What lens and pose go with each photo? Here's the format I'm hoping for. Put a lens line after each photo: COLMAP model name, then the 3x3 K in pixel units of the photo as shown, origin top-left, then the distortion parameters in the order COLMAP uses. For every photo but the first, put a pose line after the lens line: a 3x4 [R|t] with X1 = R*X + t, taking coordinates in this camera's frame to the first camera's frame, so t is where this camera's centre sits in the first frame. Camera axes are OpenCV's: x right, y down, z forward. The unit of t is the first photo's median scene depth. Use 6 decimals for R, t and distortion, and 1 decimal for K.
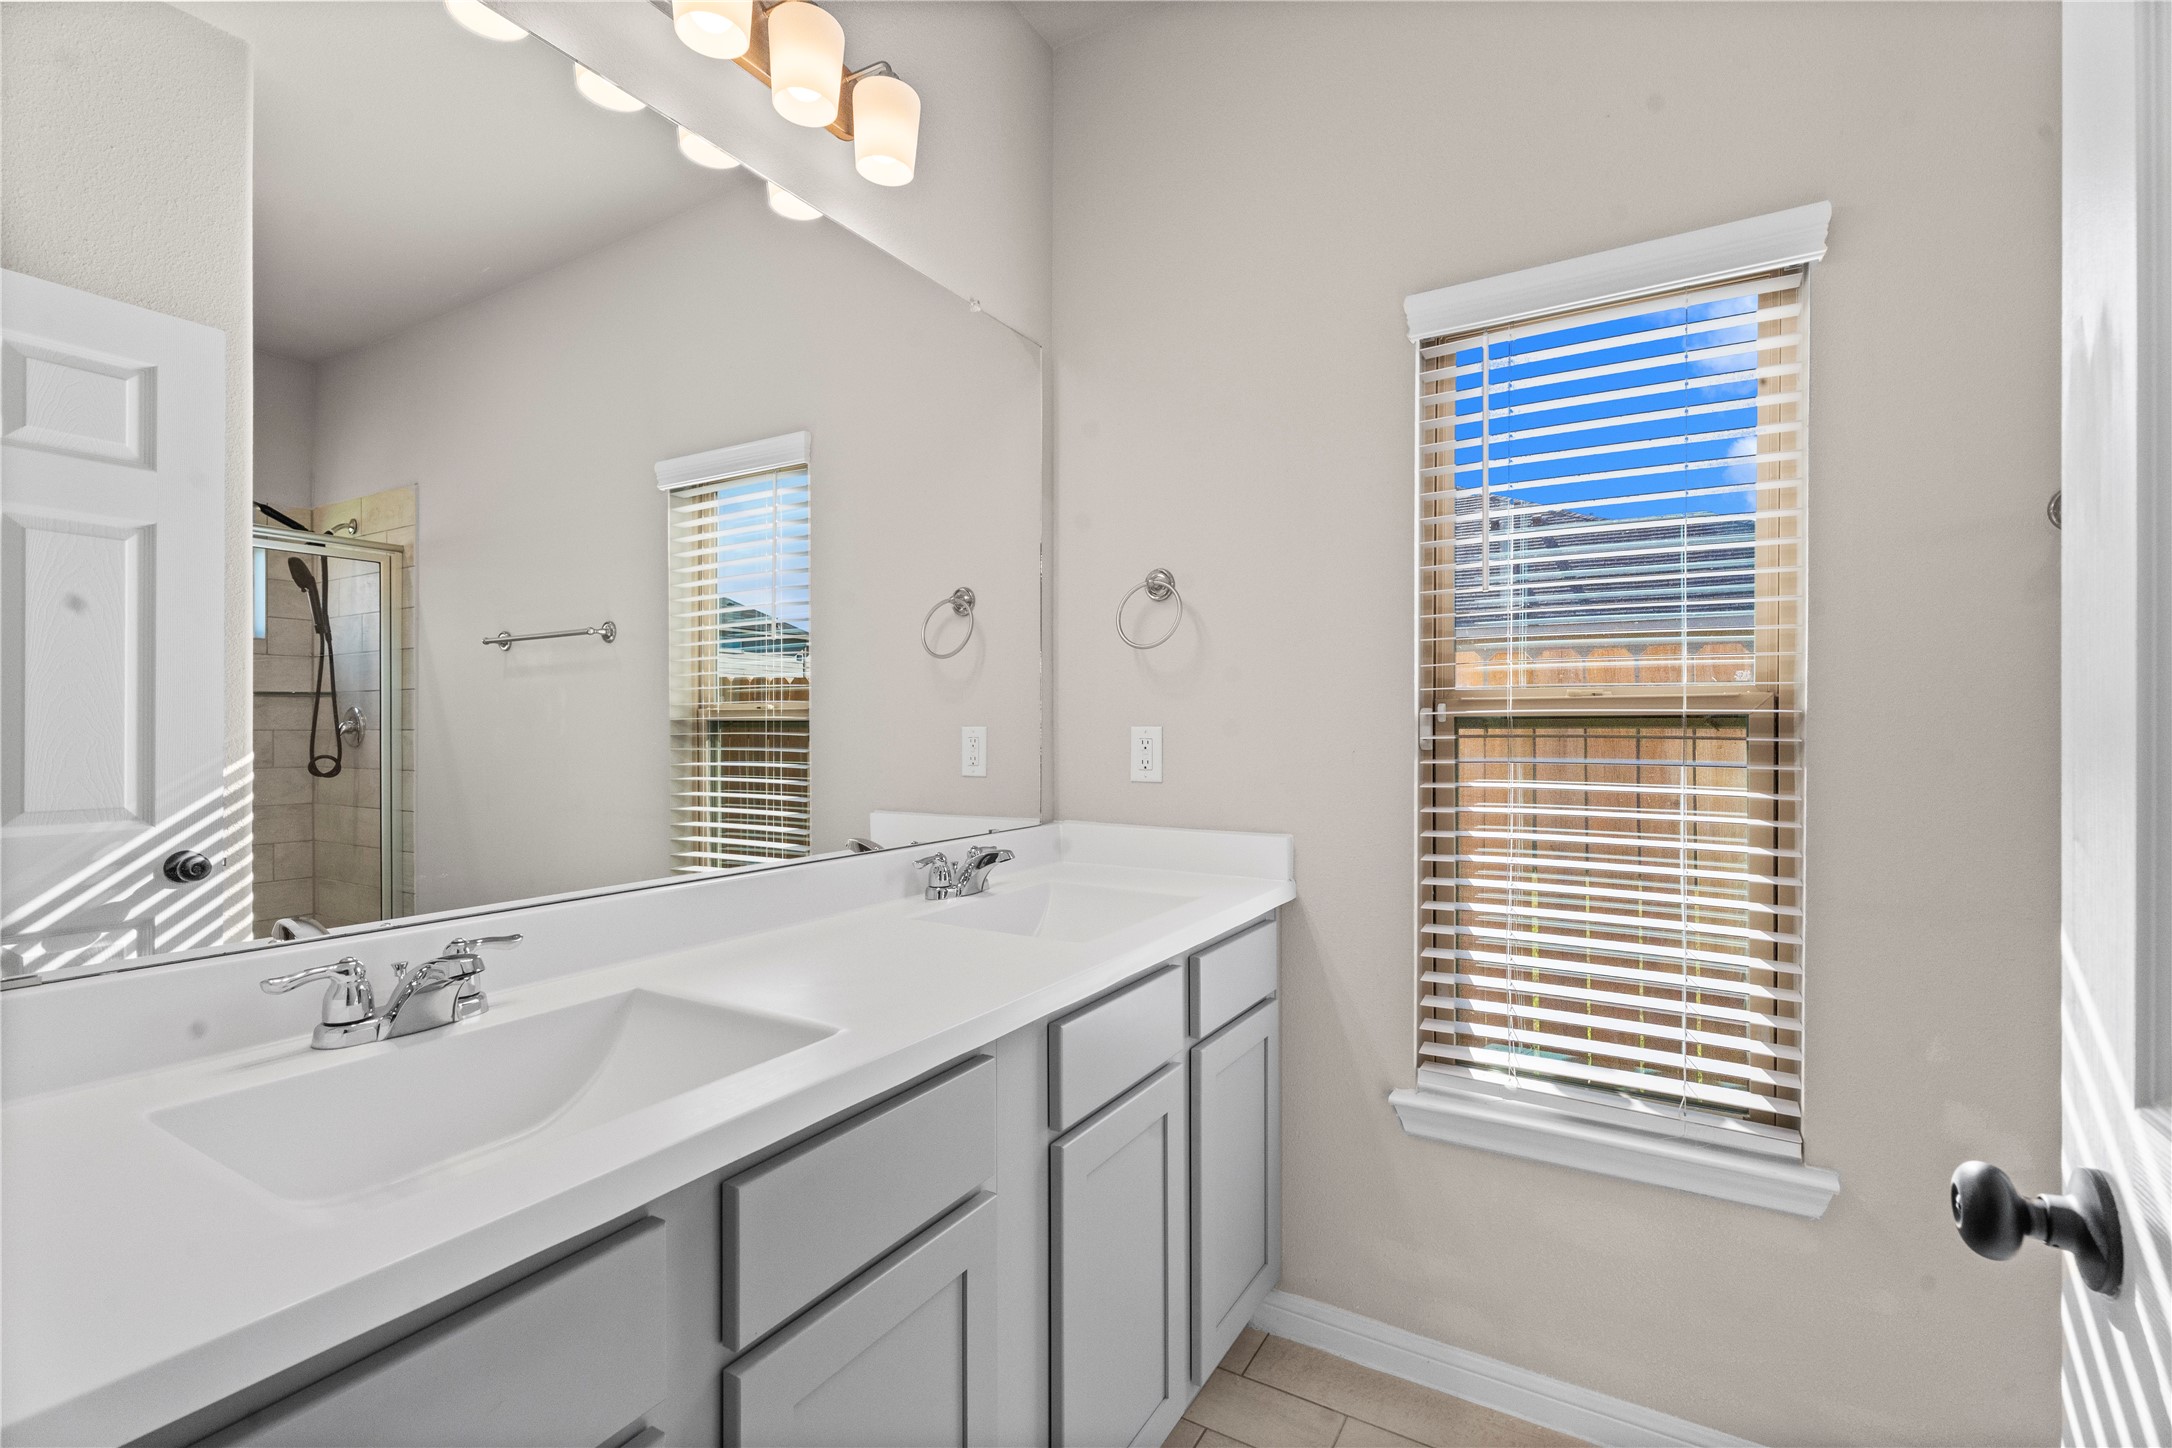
lens RADIAL K [[969.3, 0, 1089.8], [0, 969.3, 729.3], [0, 0, 1]] dist [0.001069, 0.000803]
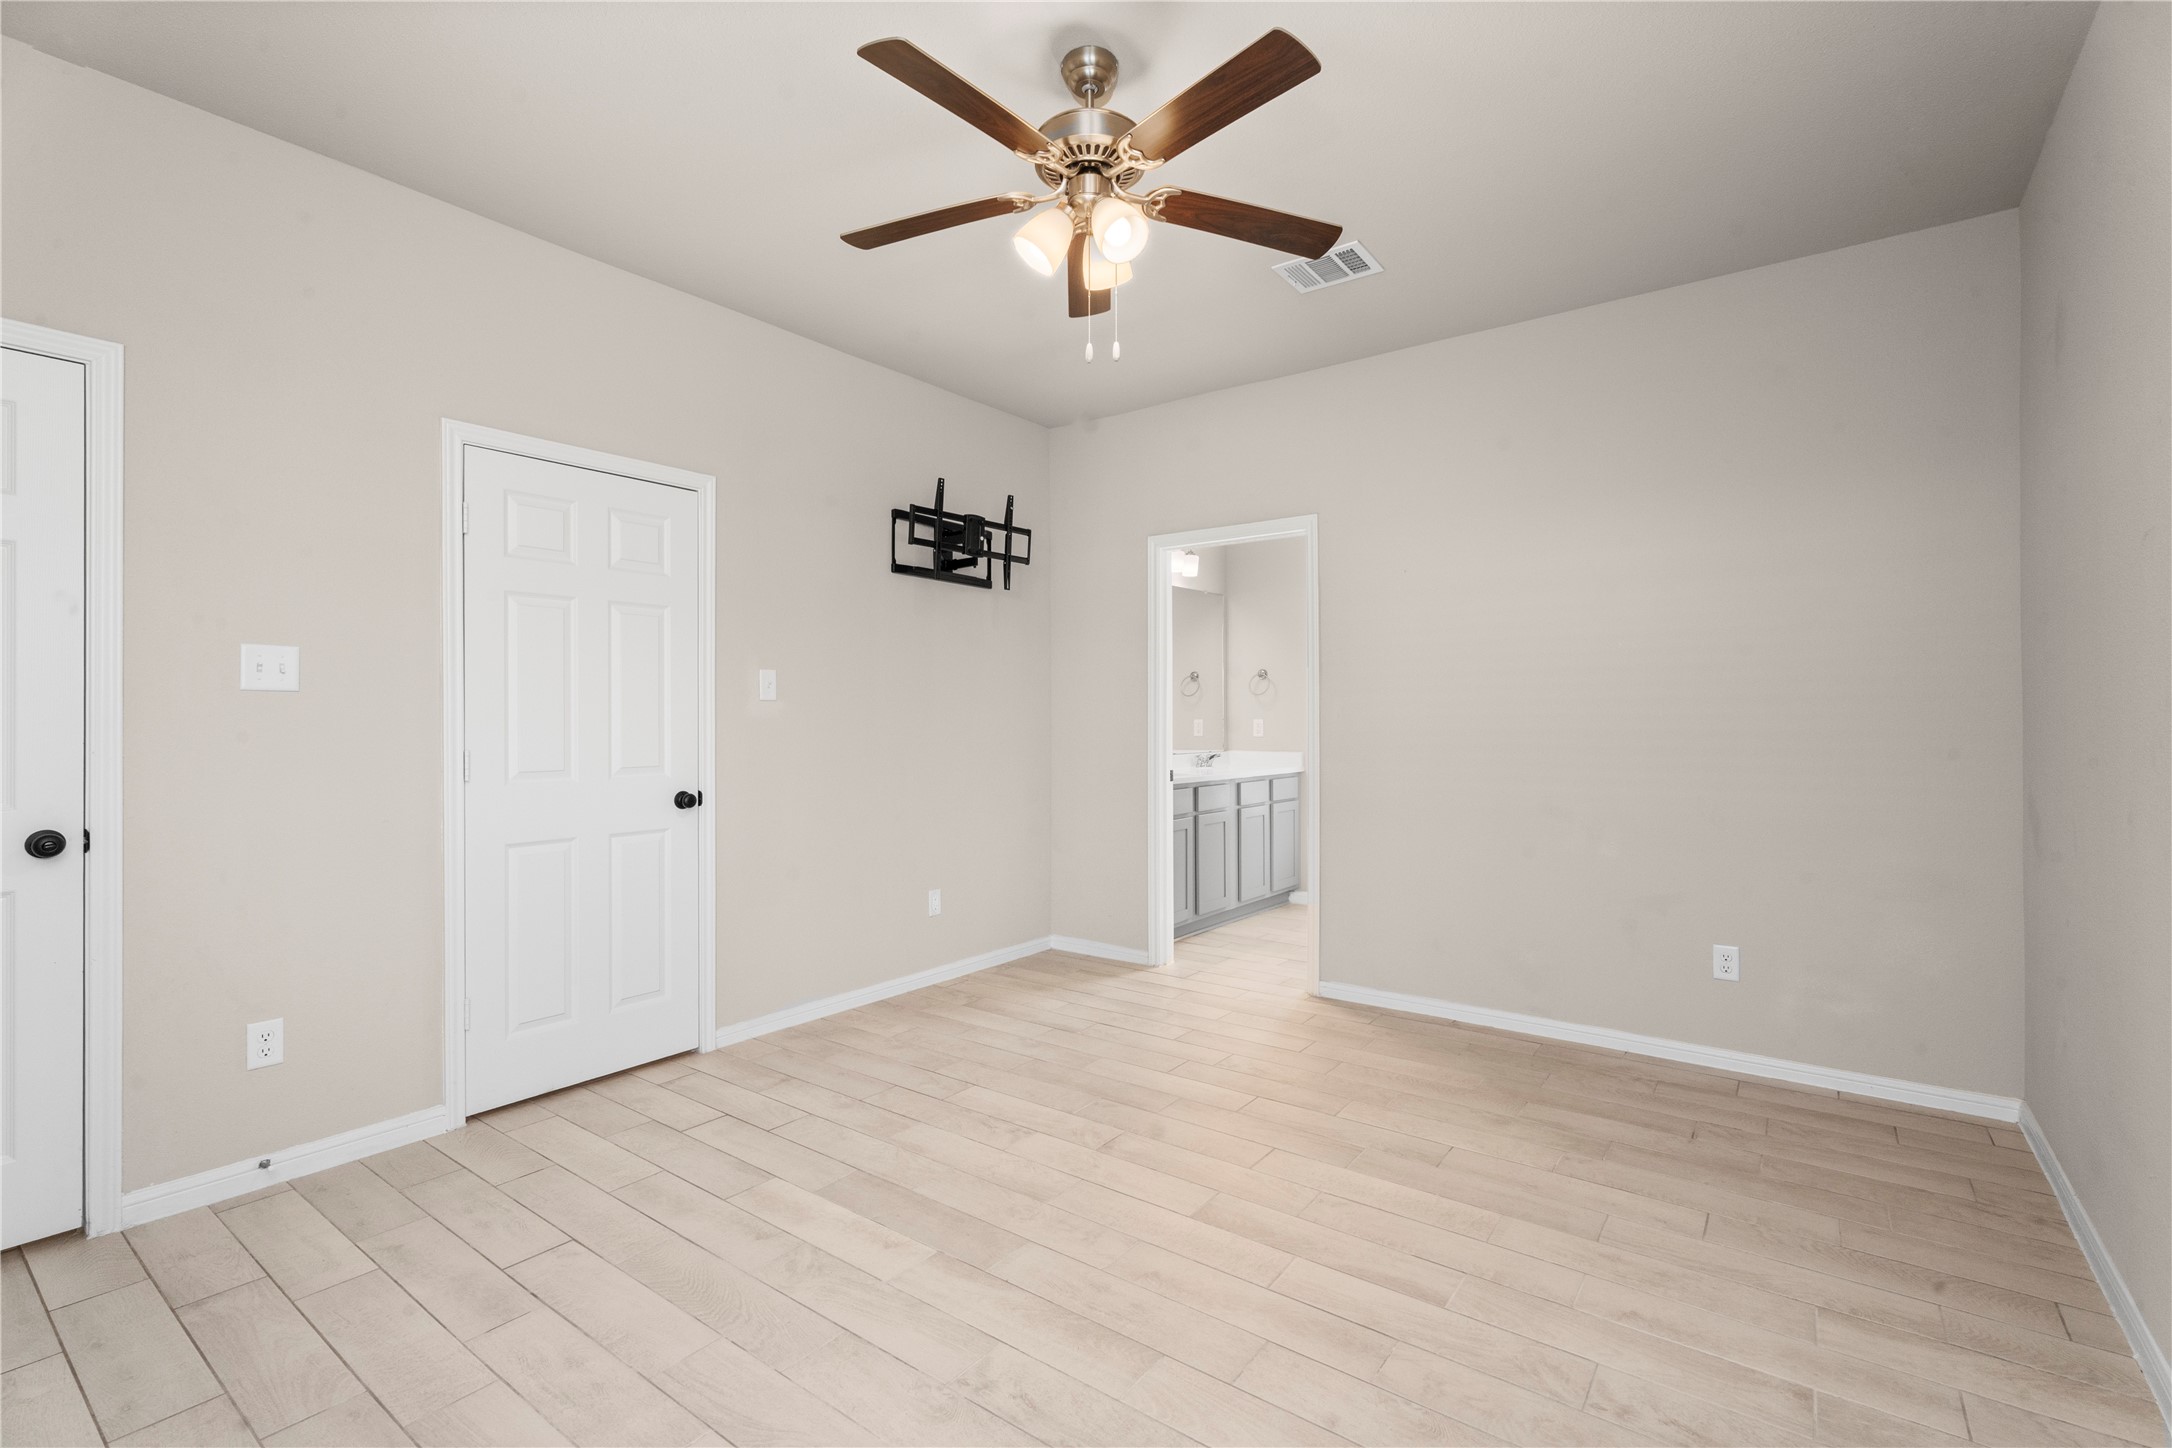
lens RADIAL K [[969.3, 0, 1079.2], [0, 969.3, 719.1], [0, 0, 1]] dist [0.001069, 0.000803]
pose [[0.992370, -0.002428, -0.123275, -0.150234], [0.002027, 0.999992, -0.003376, 0.006387], [0.123282, 0.003100, 0.992367, -2.528320]]
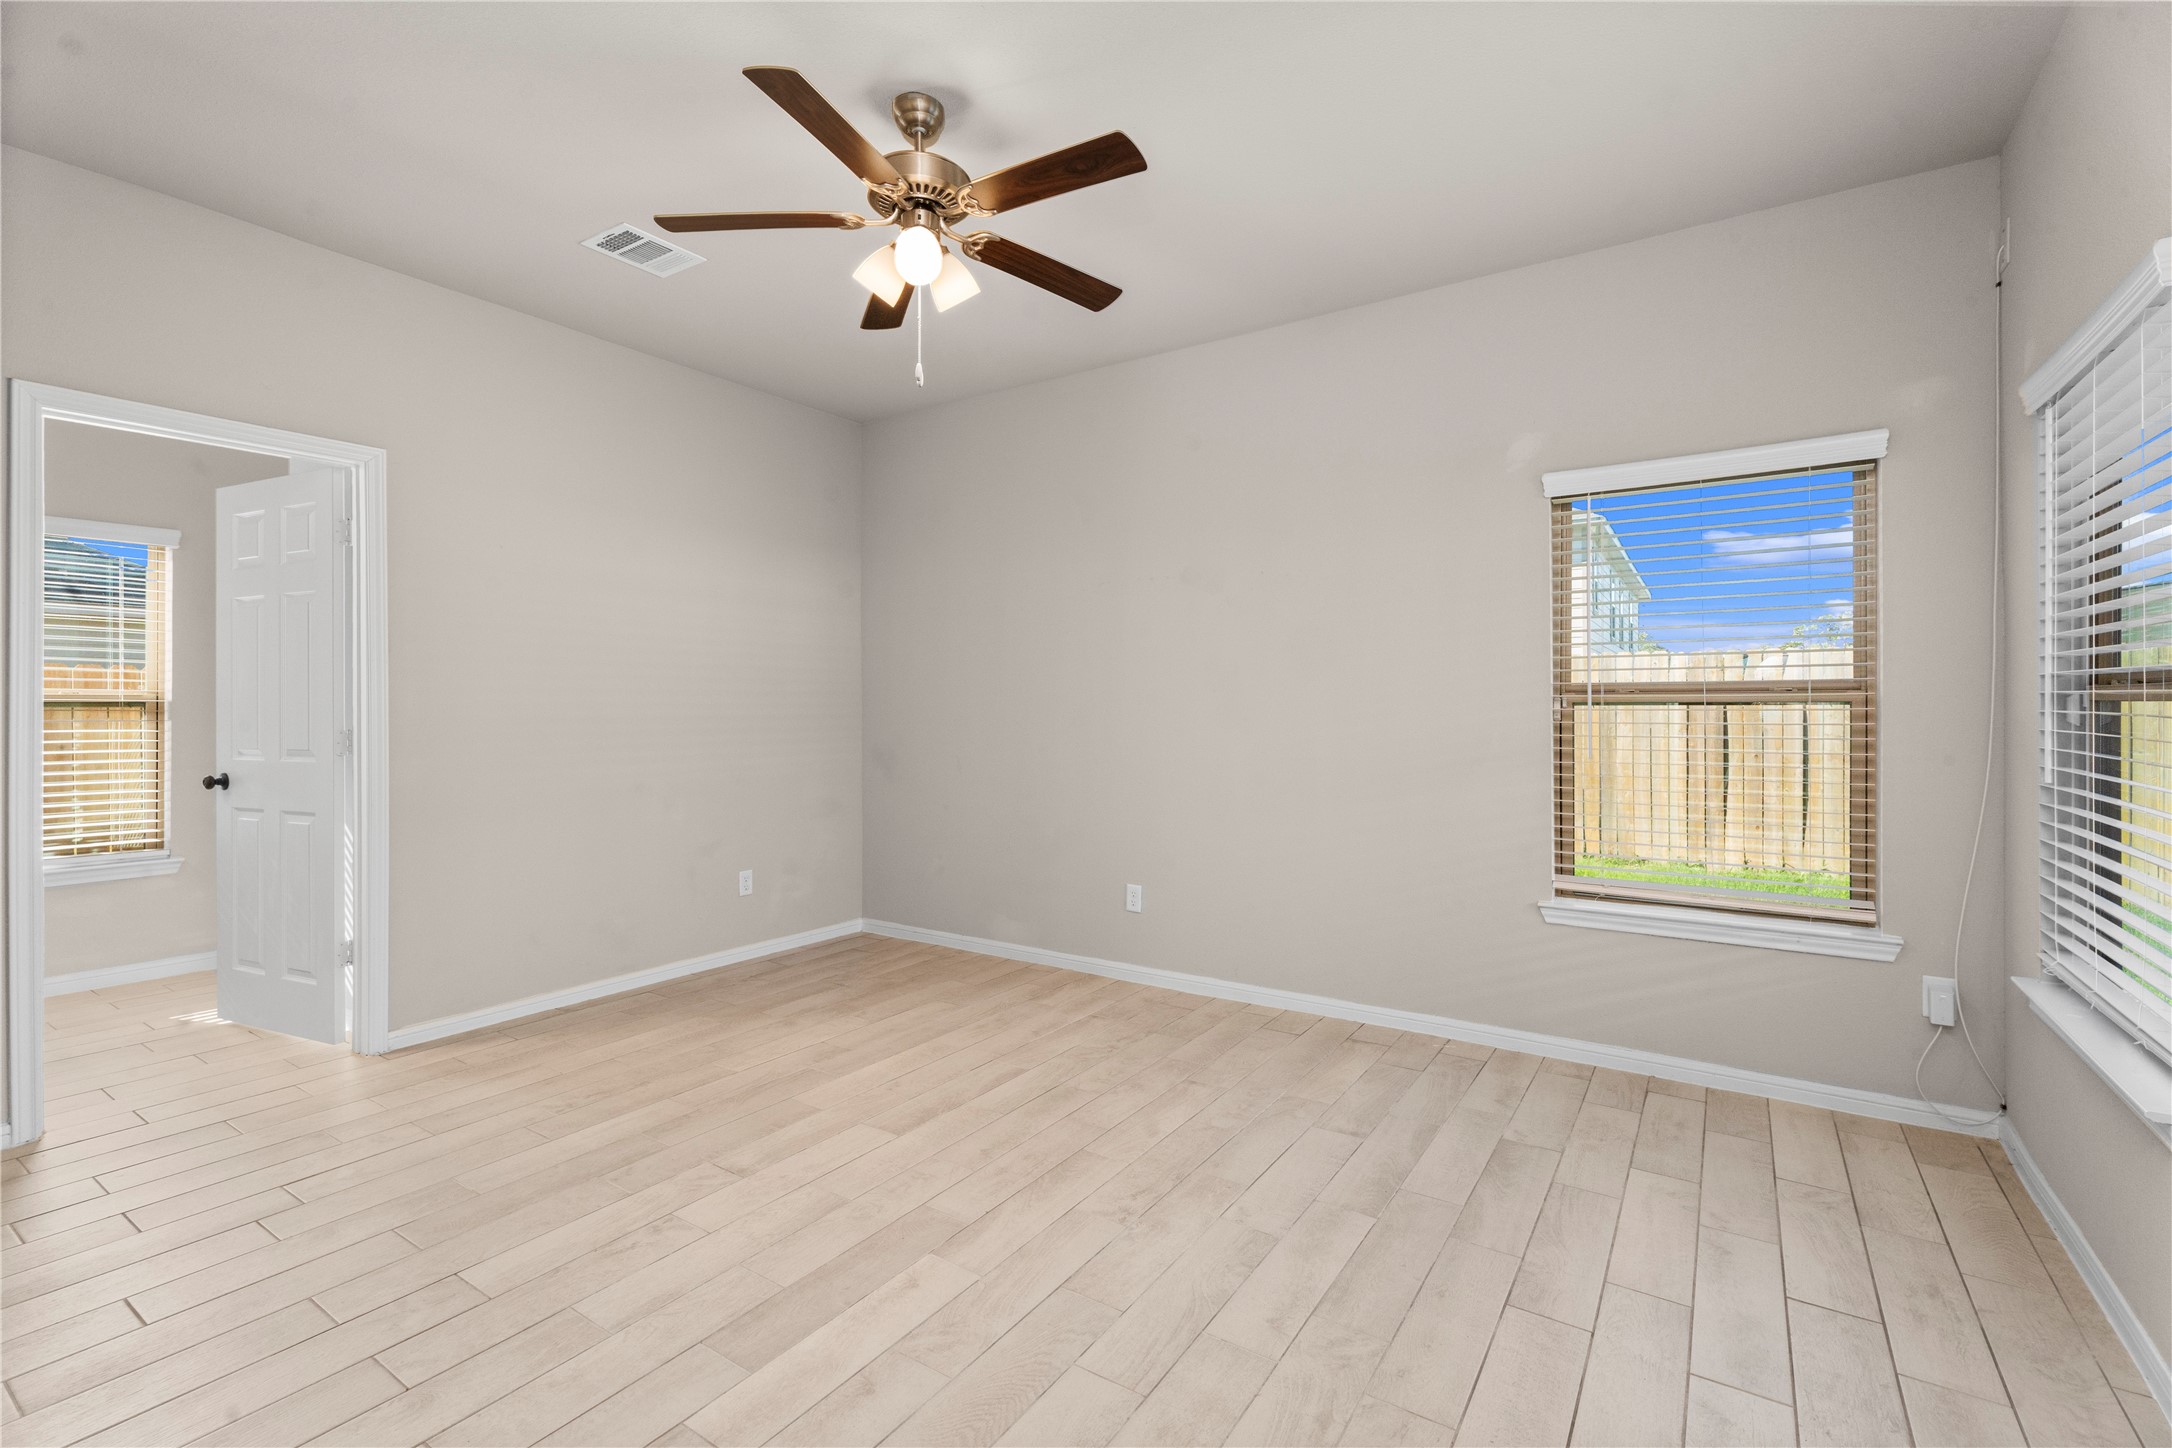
lens RADIAL K [[969.3, 0, 1081.2], [0, 969.3, 715.7], [0, 0, 1]] dist [0.001069, 0.000803]
pose [[0.069462, -0.009779, 0.997537, -1.638216], [0.001966, 0.999951, 0.009665, 0.000973], [-0.997583, 0.001290, 0.069478, -1.610623]]
